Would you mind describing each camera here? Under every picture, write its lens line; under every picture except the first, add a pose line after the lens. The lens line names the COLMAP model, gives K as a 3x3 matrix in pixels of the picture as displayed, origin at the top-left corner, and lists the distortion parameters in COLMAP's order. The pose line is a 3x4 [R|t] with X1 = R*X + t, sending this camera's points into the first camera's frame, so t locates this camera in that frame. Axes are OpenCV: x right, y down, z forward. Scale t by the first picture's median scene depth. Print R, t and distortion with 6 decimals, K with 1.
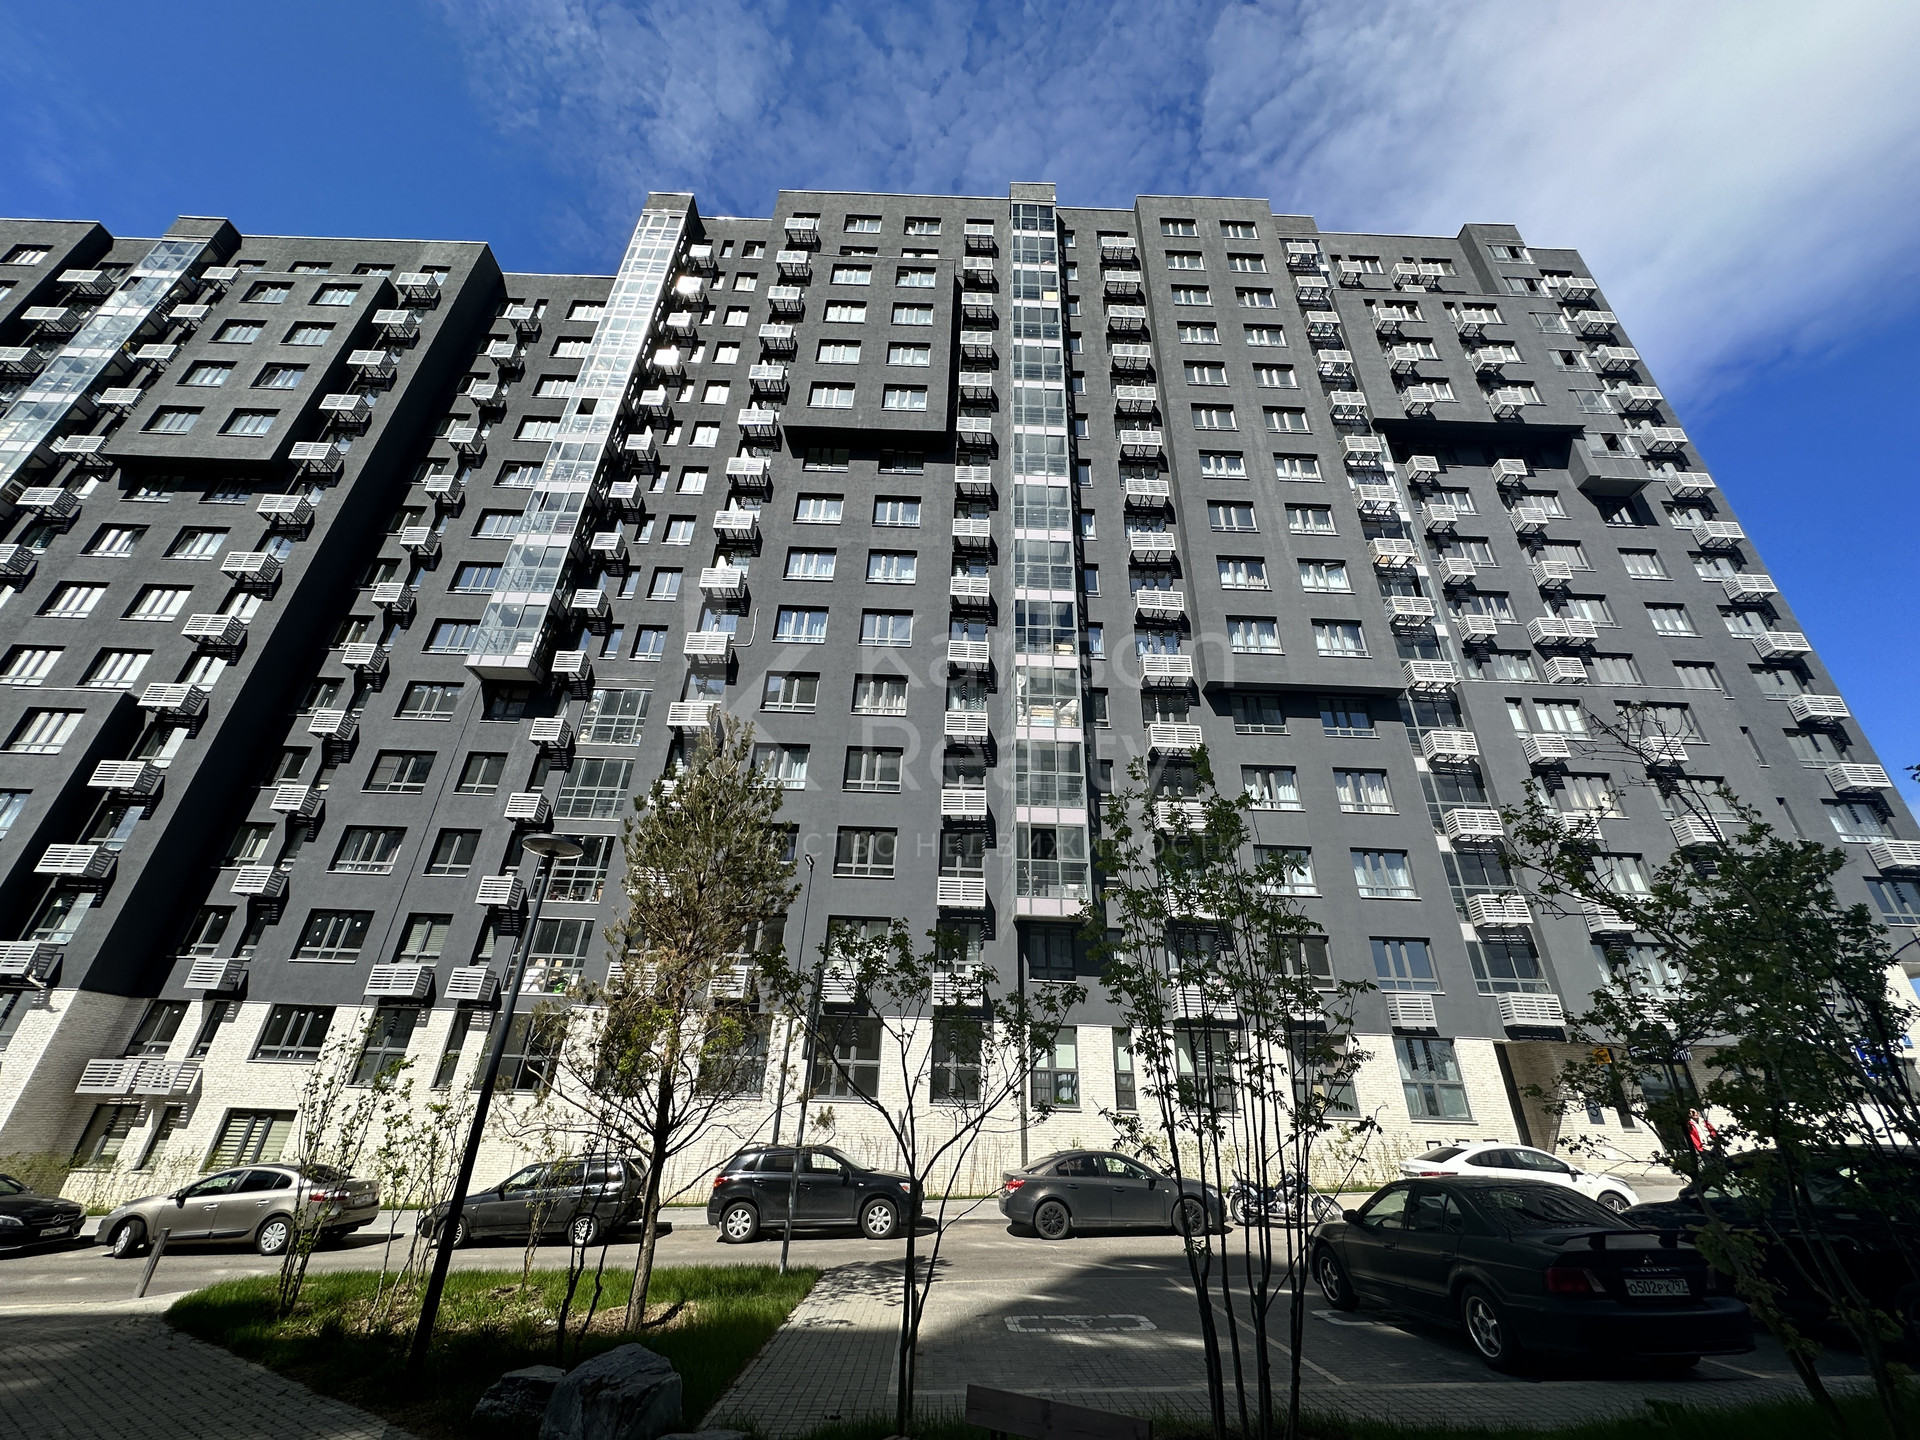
lens RADIAL K [[751.6, 0, 959.4], [0, 751.6, 730.2], [0, 0, 1]] dist [-0.001465, 0.000803]
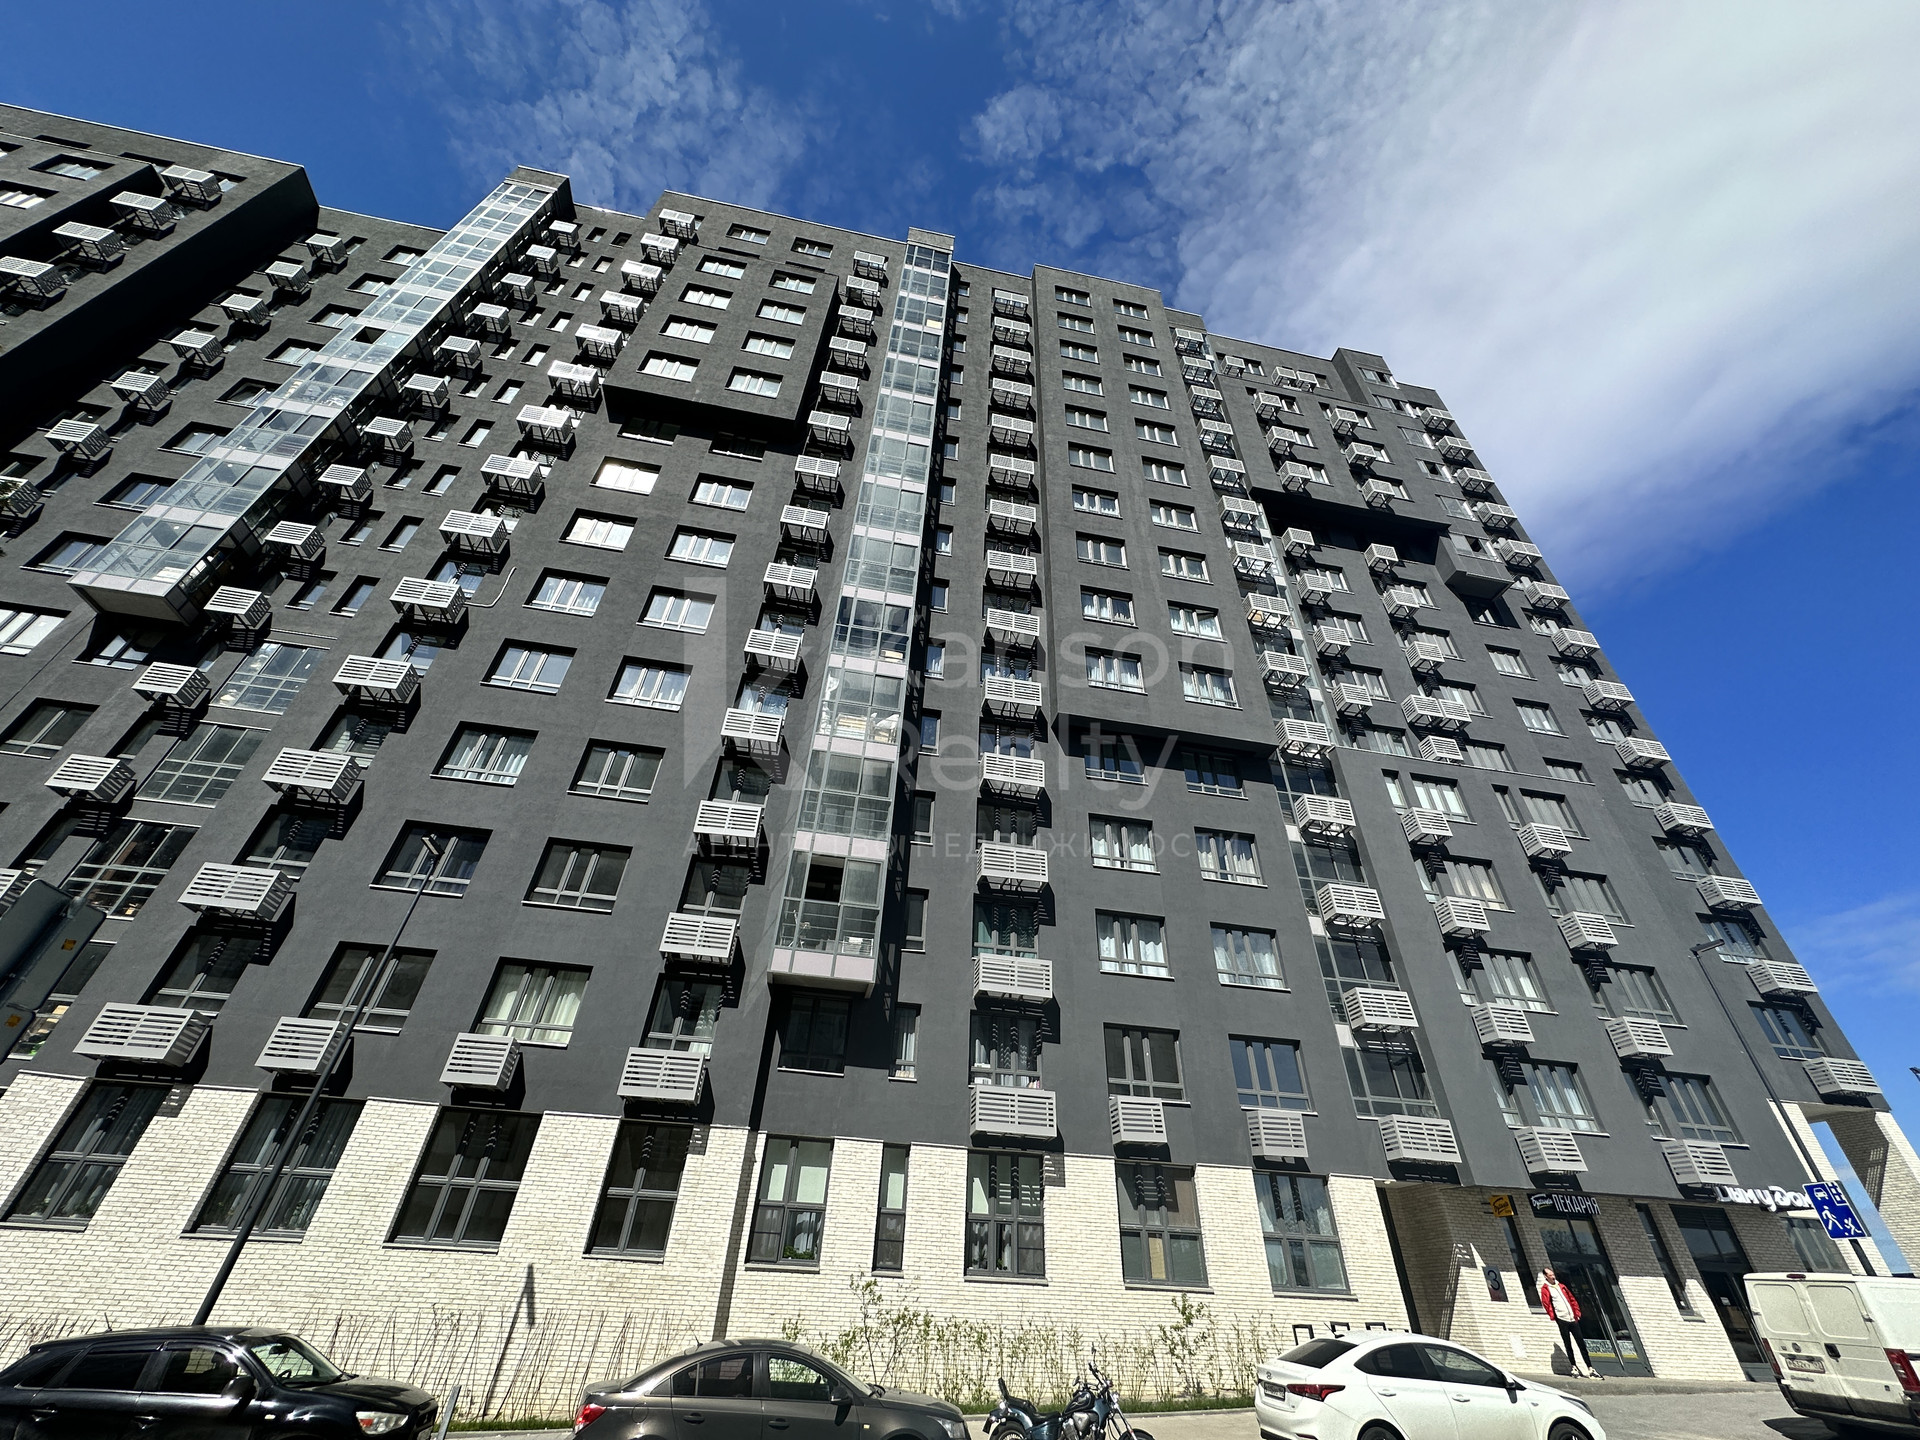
lens RADIAL K [[751.6, 0, 959.4], [0, 751.6, 730.2], [0, 0, 1]] dist [-0.001465, 0.000803]
pose [[0.986438, 0.106600, 0.124802, 0.117907], [-0.085853, 0.983180, -0.161205, 0.098415], [-0.139887, 0.148304, 0.978998, 0.193181]]
